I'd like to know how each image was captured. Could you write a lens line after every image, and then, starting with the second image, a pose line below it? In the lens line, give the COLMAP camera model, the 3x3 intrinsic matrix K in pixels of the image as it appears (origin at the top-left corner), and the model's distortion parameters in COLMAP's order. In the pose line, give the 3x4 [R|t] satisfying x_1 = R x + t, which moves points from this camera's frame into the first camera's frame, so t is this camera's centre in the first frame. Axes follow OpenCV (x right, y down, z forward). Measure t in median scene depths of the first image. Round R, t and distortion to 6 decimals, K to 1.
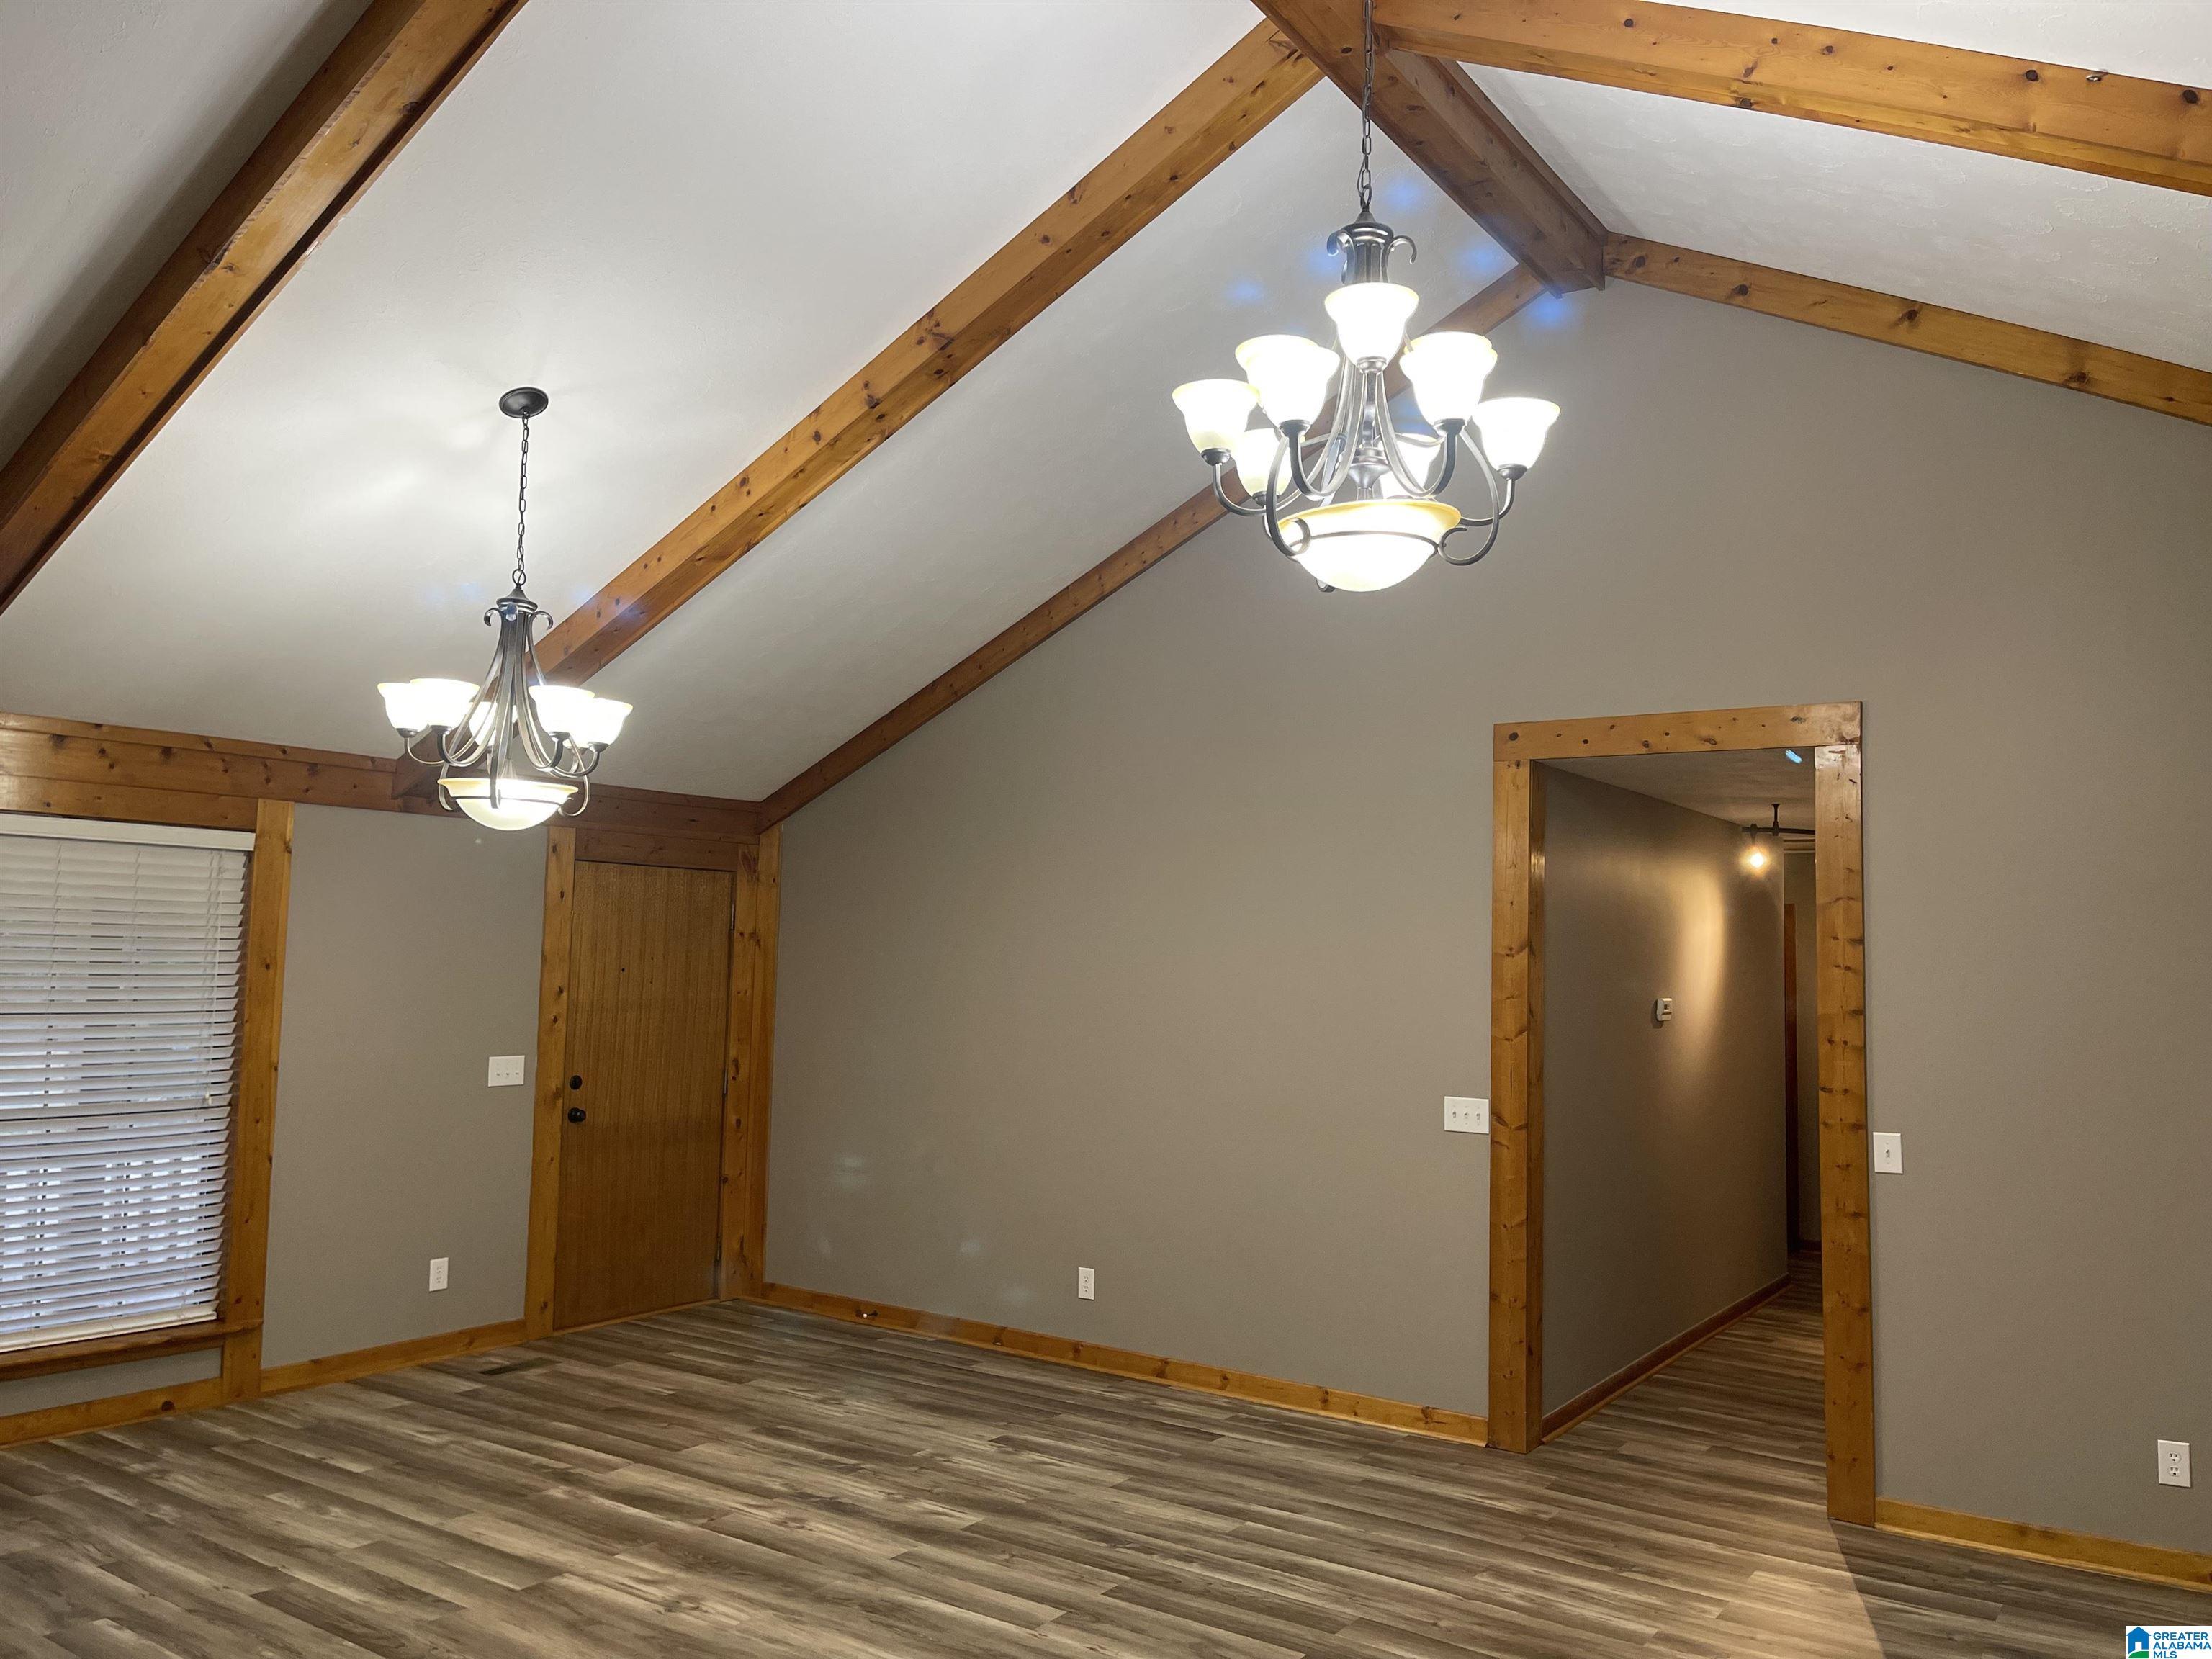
lens RADIAL K [[1650.9, 0, 1104.2], [0, 1650.9, 839.2], [0, 0, 1]] dist [0.065077, -0.087491]
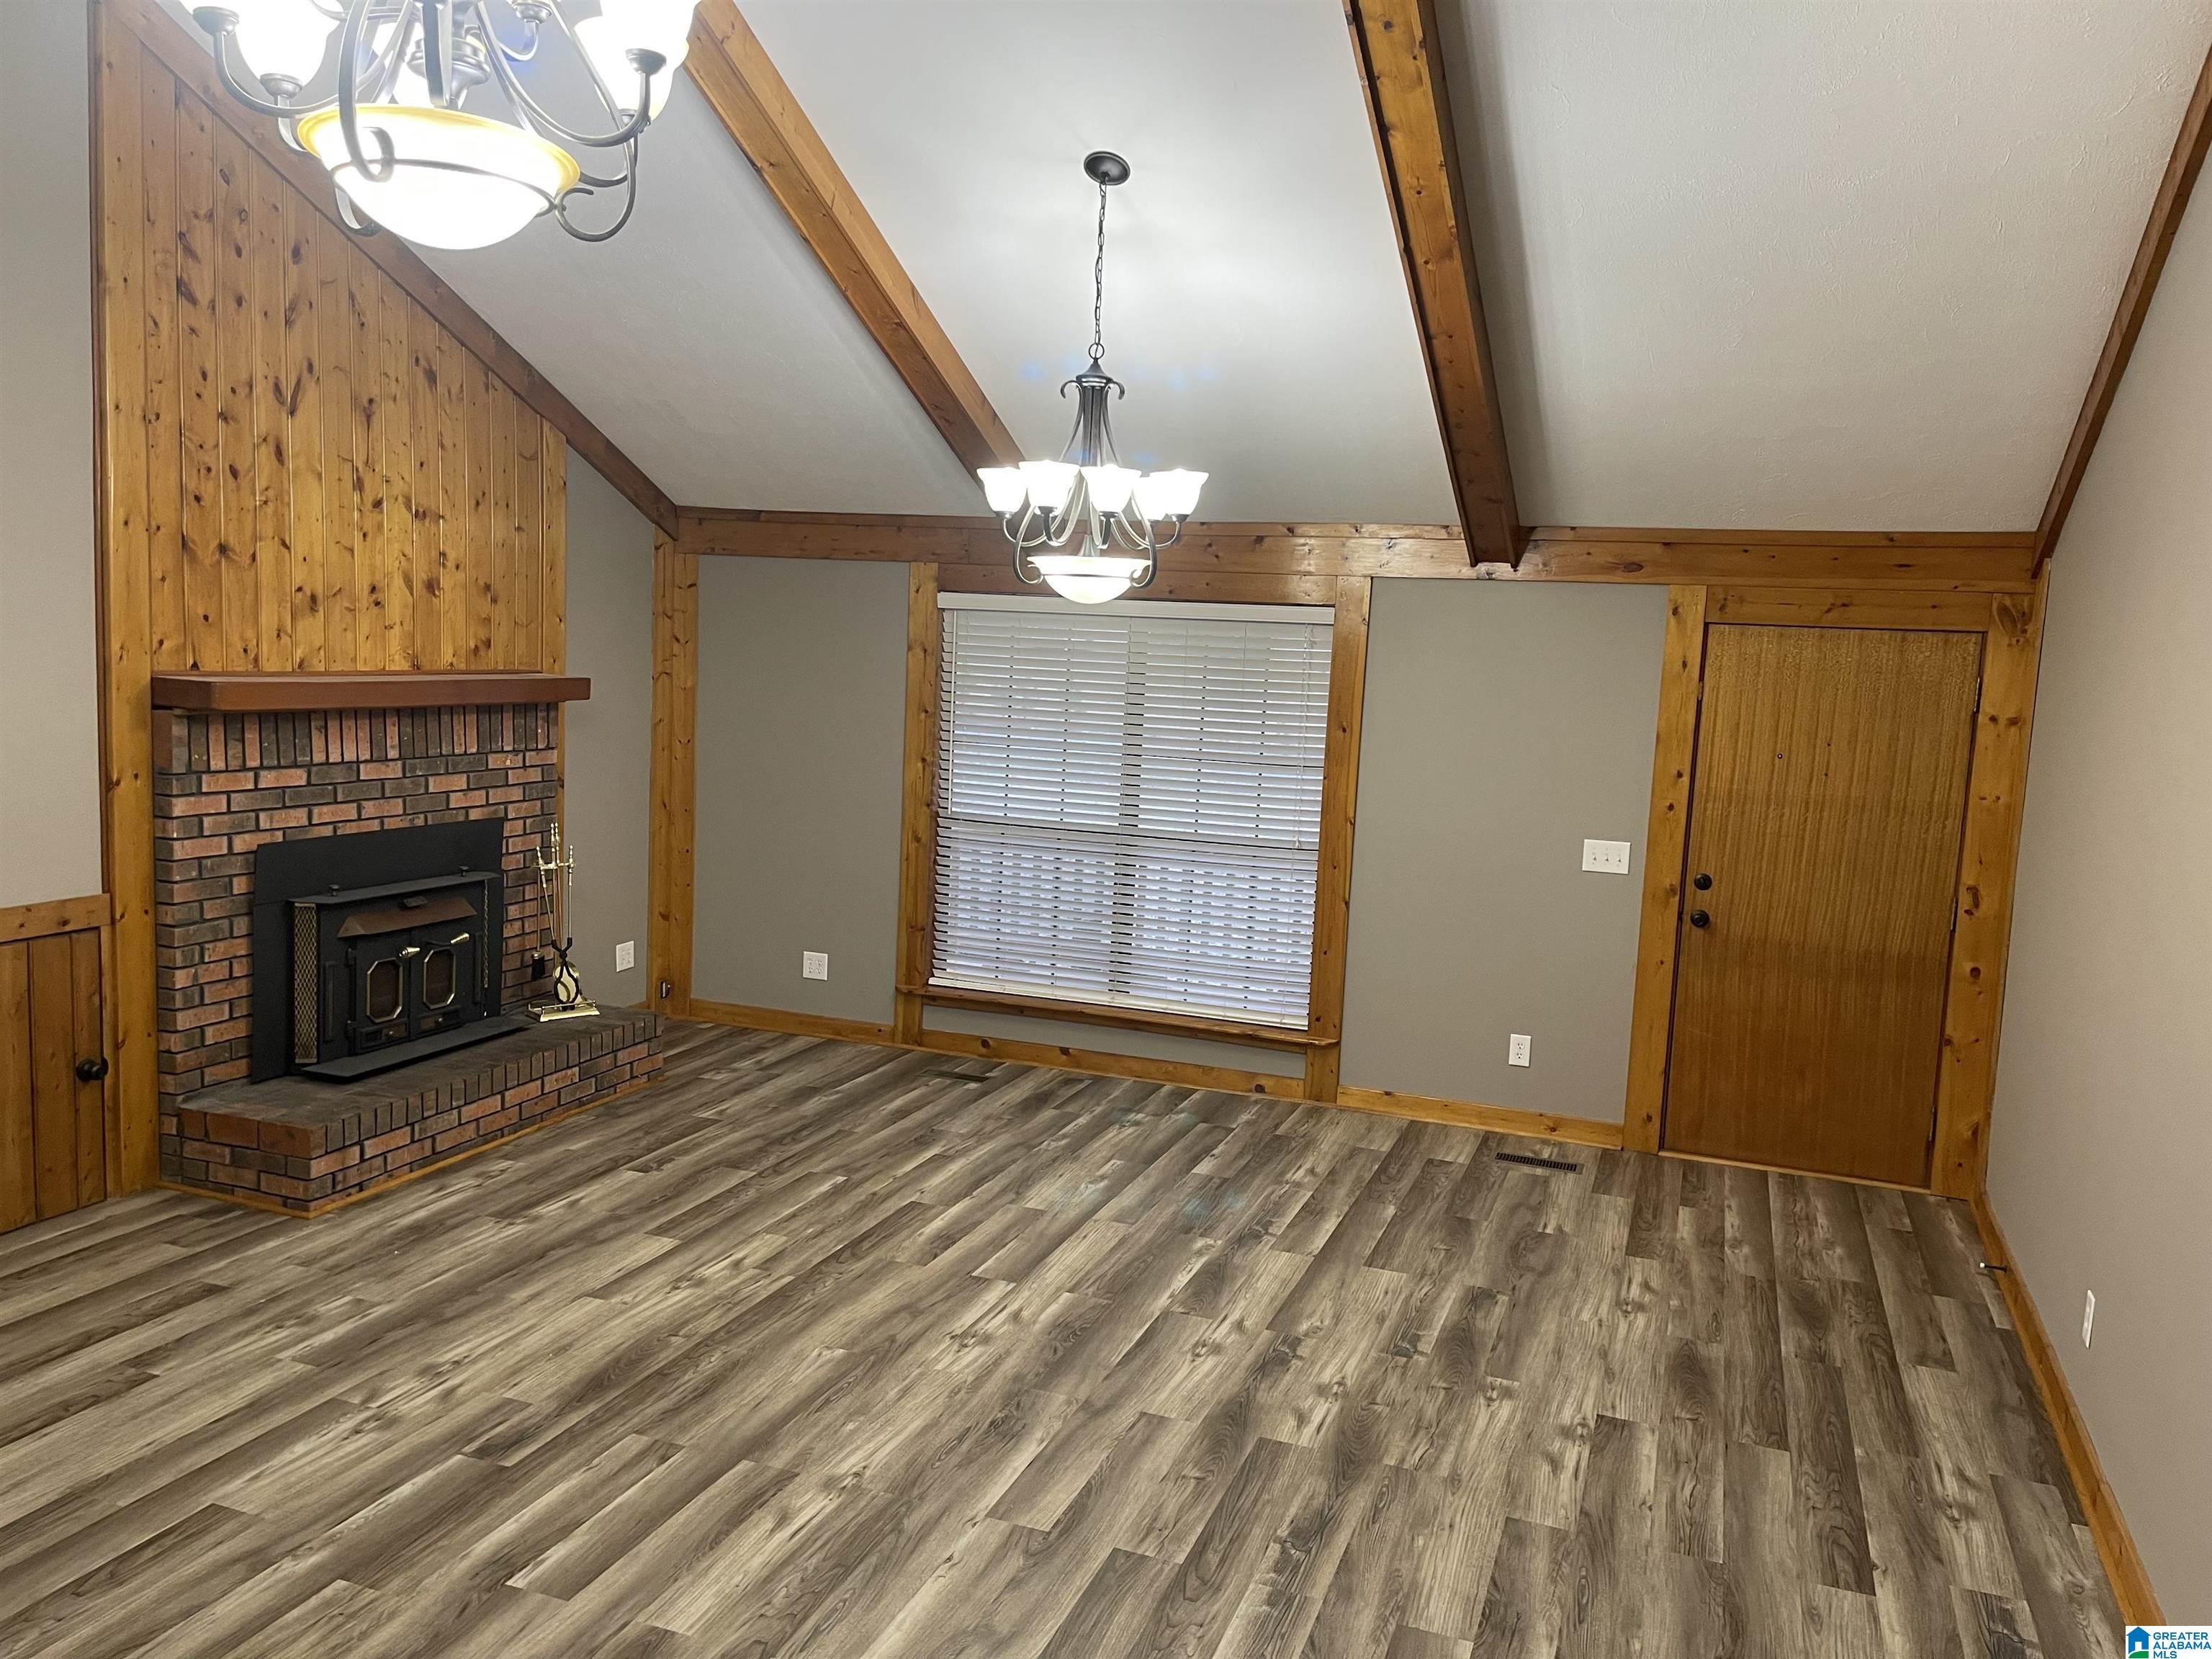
lens RADIAL K [[1650.9, 0, 1118.9], [0, 1650.9, 836.5], [0, 0, 1]] dist [0.065077, -0.087491]
pose [[0.256719, 0.103073, -0.960974, 0.608547], [0.030574, 0.992933, 0.114669, 0.019788], [0.966002, -0.058819, 0.251754, 0.685372]]
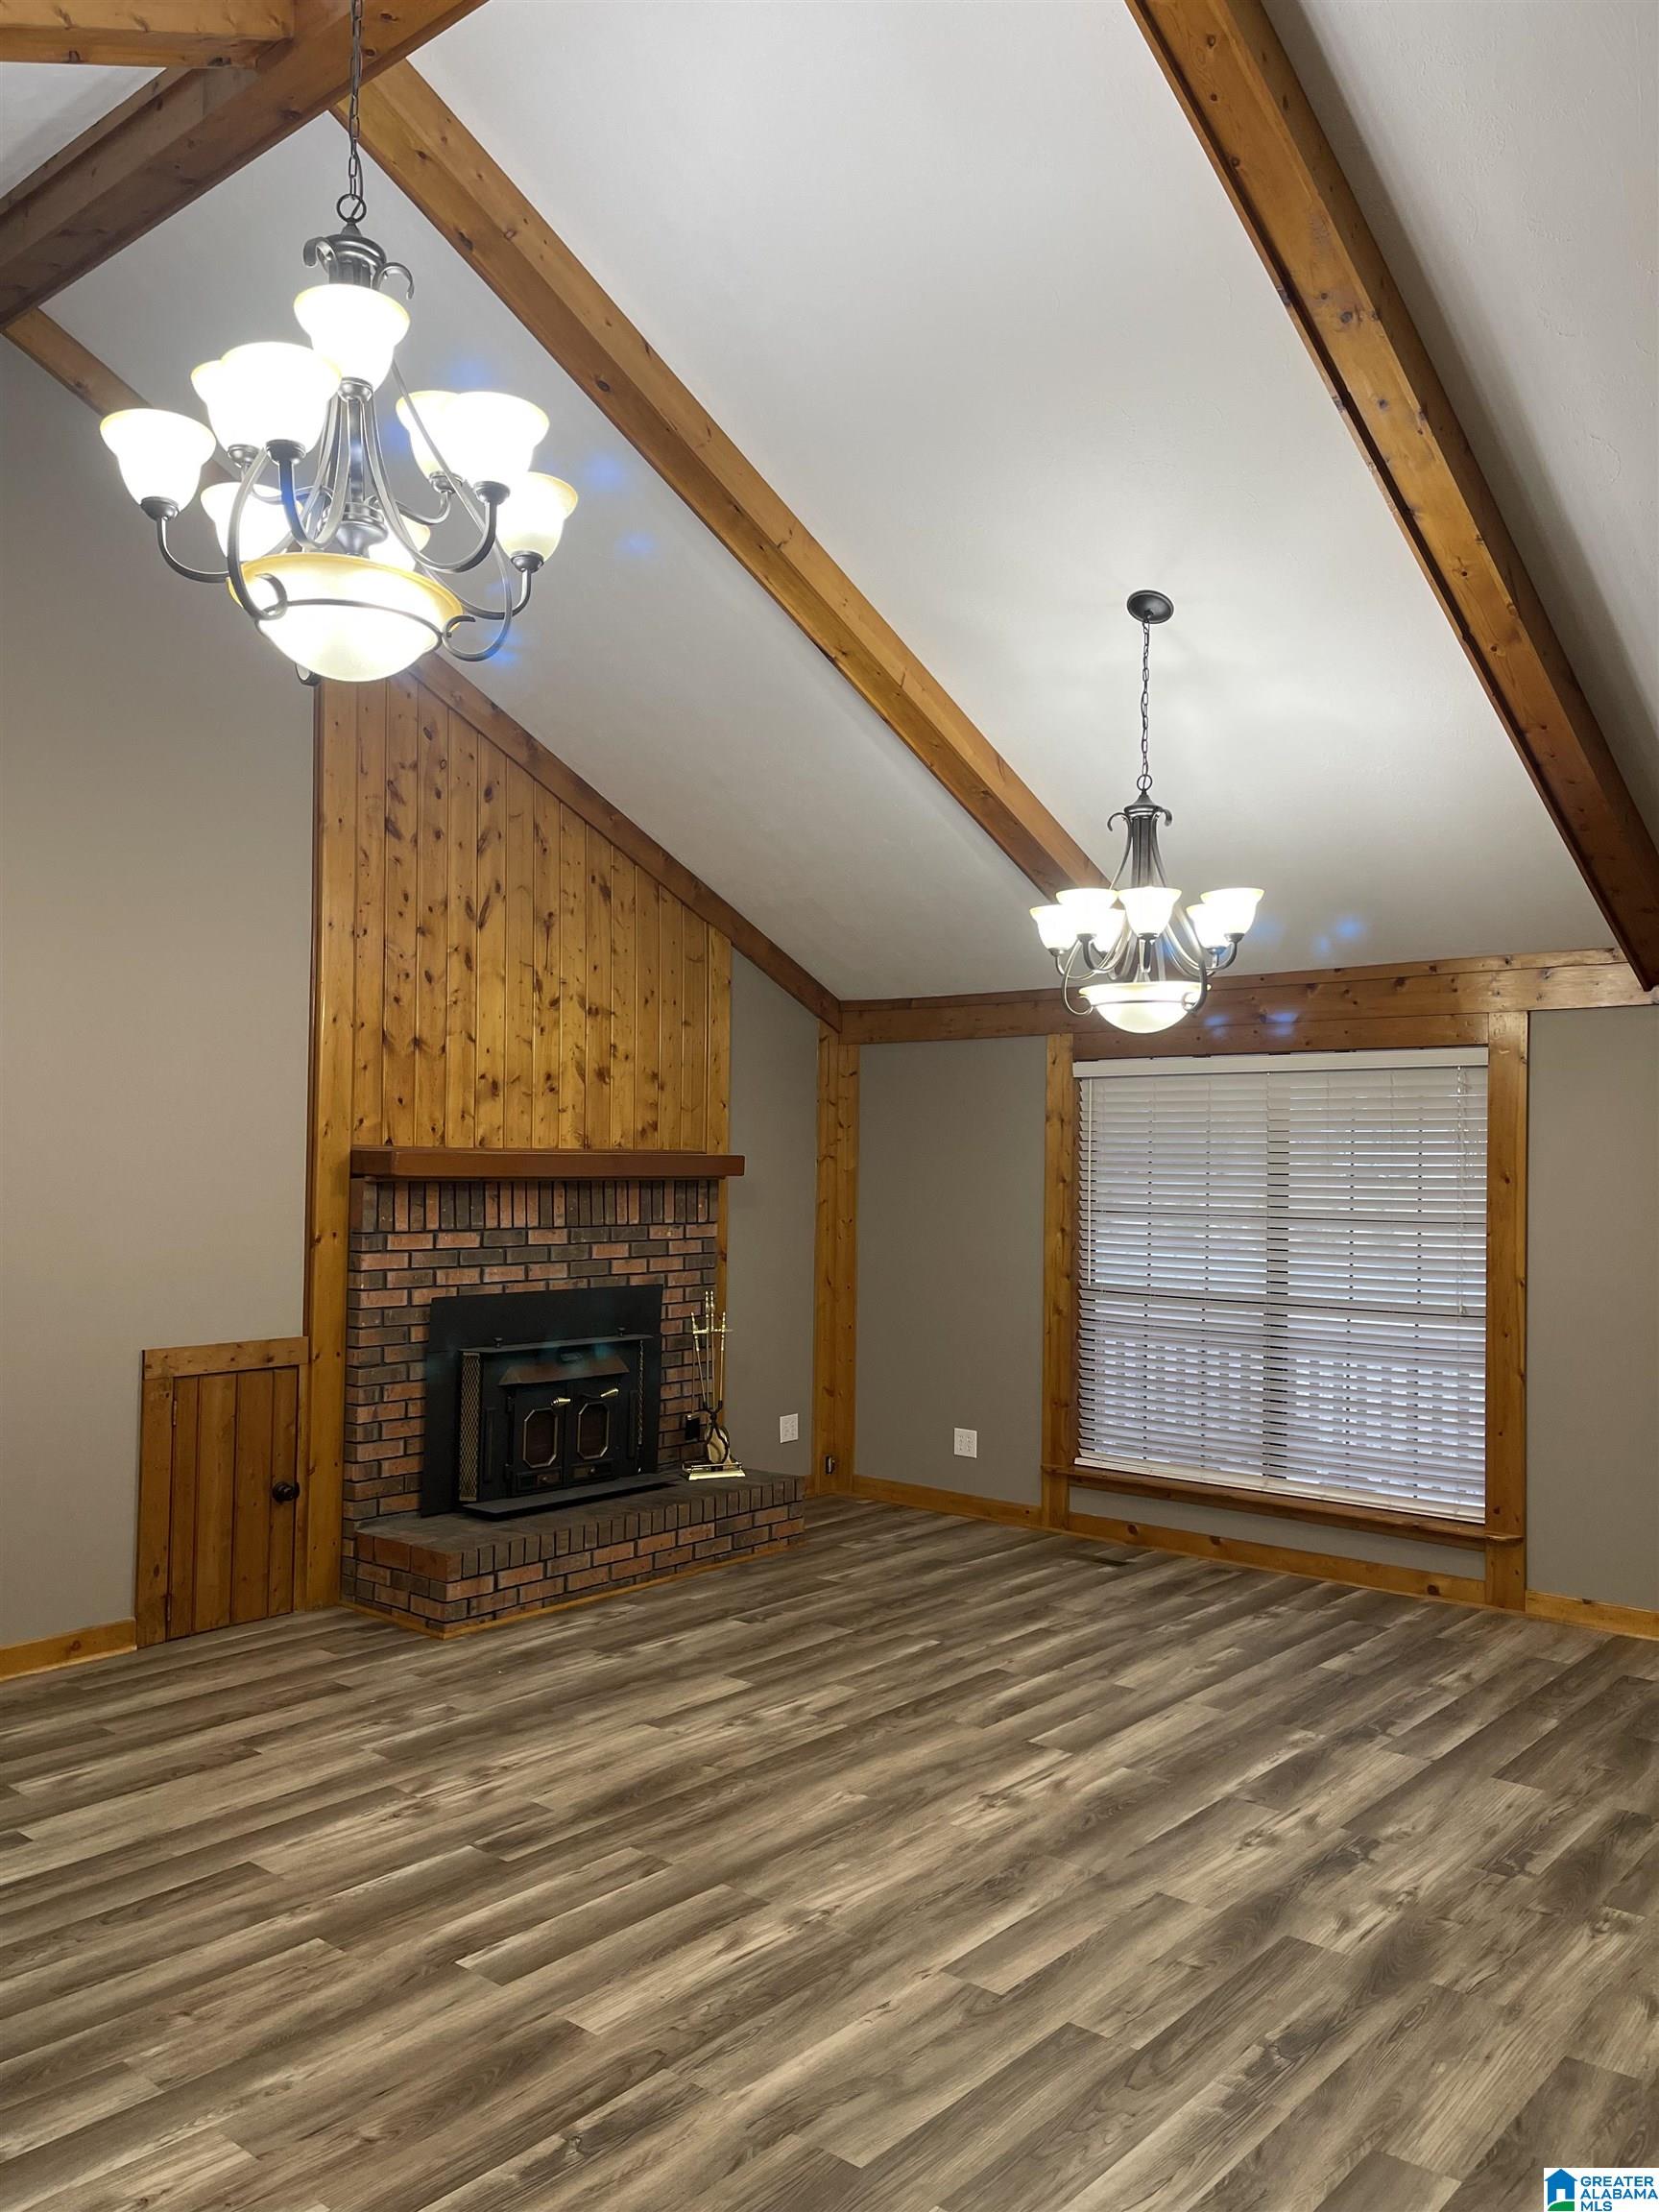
lens RADIAL K [[1650.9, 0, 845.0], [0, 1650.9, 1135.4], [0, 0, 1]] dist [0.065077, -0.087491]
pose [[-0.090362, -0.041699, -0.995036, 0.610683], [0.059451, 0.997115, -0.047185, 0.086464], [0.994133, -0.063419, -0.087622, 0.827579]]
